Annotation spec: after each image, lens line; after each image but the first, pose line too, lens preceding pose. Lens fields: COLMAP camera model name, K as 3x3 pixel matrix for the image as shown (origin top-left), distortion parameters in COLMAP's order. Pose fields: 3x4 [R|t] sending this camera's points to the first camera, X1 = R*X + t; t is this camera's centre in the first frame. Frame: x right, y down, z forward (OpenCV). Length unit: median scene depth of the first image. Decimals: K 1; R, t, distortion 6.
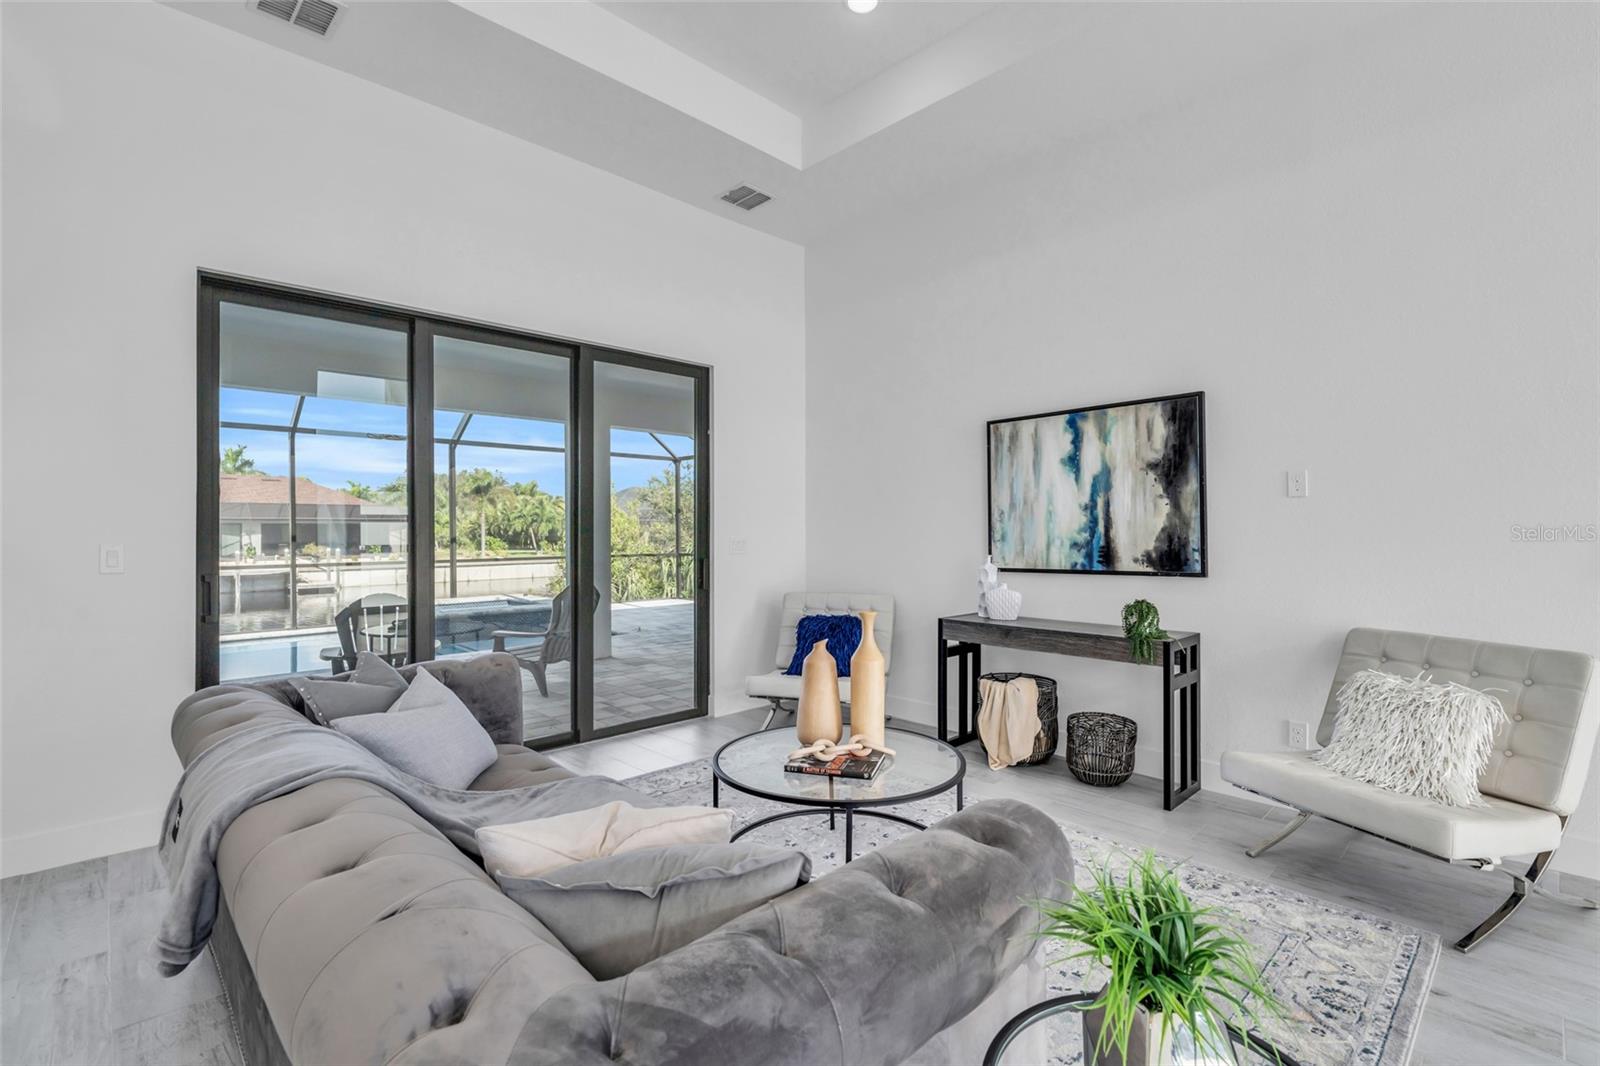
lens RADIAL K [[694.7, 0, 822.3], [0, 694.7, 530.7], [0, 0, 1]] dist [-0.002388, 0.000934]
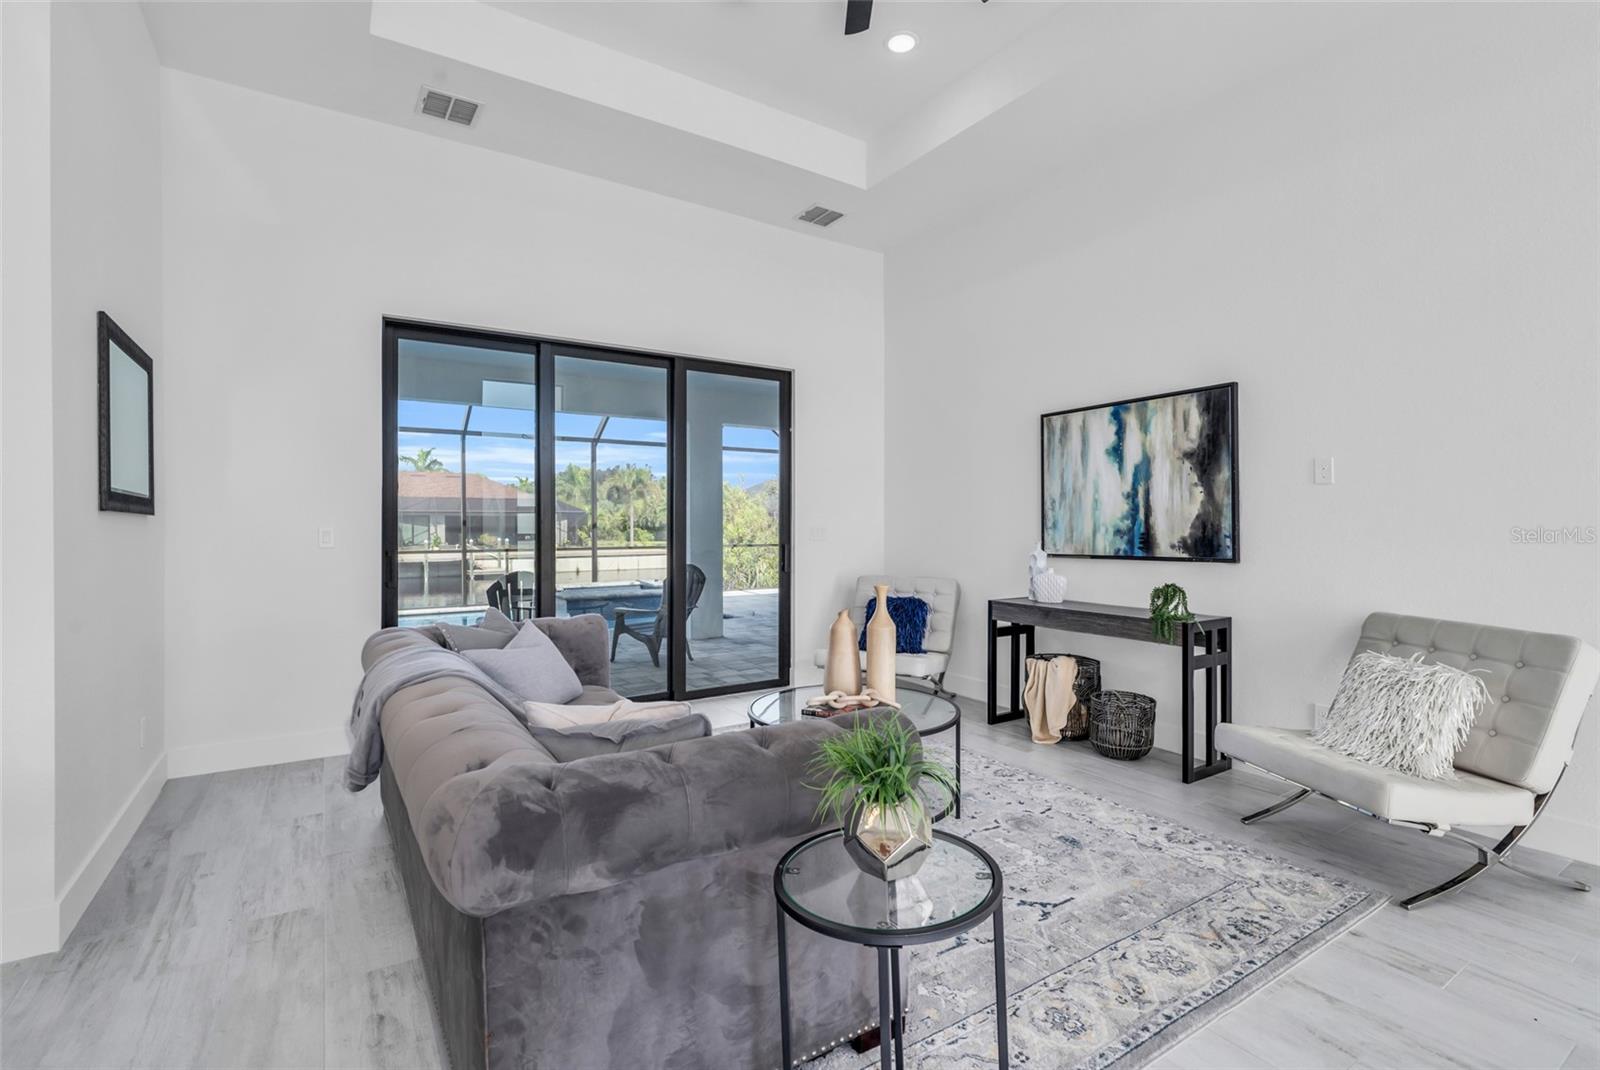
lens RADIAL K [[714.5, 0, 835.6], [0, 714.5, 526.5], [0, 0, 1]] dist [-0.001437, -0.000278]
pose [[0.983532, 0.002884, -0.180711, 0.157800], [-0.002224, 0.999990, 0.003853, 0.010234], [0.180720, -0.003388, 0.983529, -0.146342]]
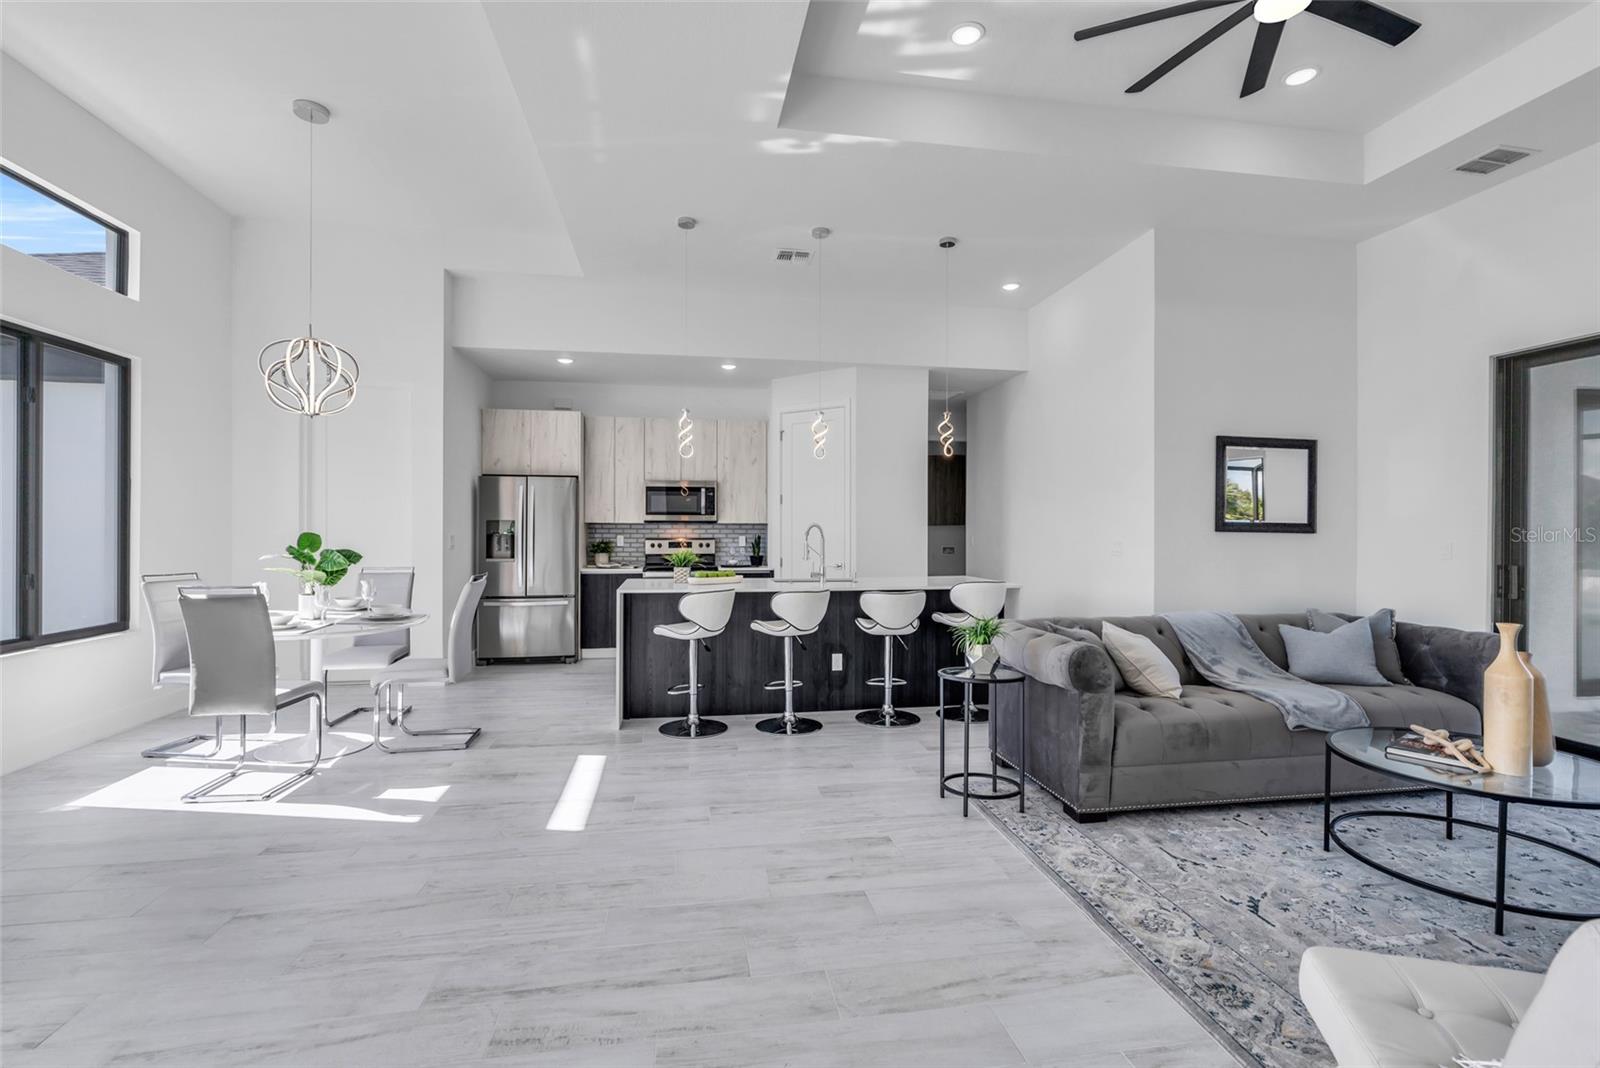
lens RADIAL K [[814.4, 0, 764.6], [0, 814.4, 528.6], [0, 0, 1]] dist [-0.000984, 0.001147]
pose [[-0.603114, 0.002252, -0.797652, 1.168993], [-0.002169, 0.999988, 0.004463, -0.011302], [0.797652, 0.004422, -0.603102, 0.647326]]
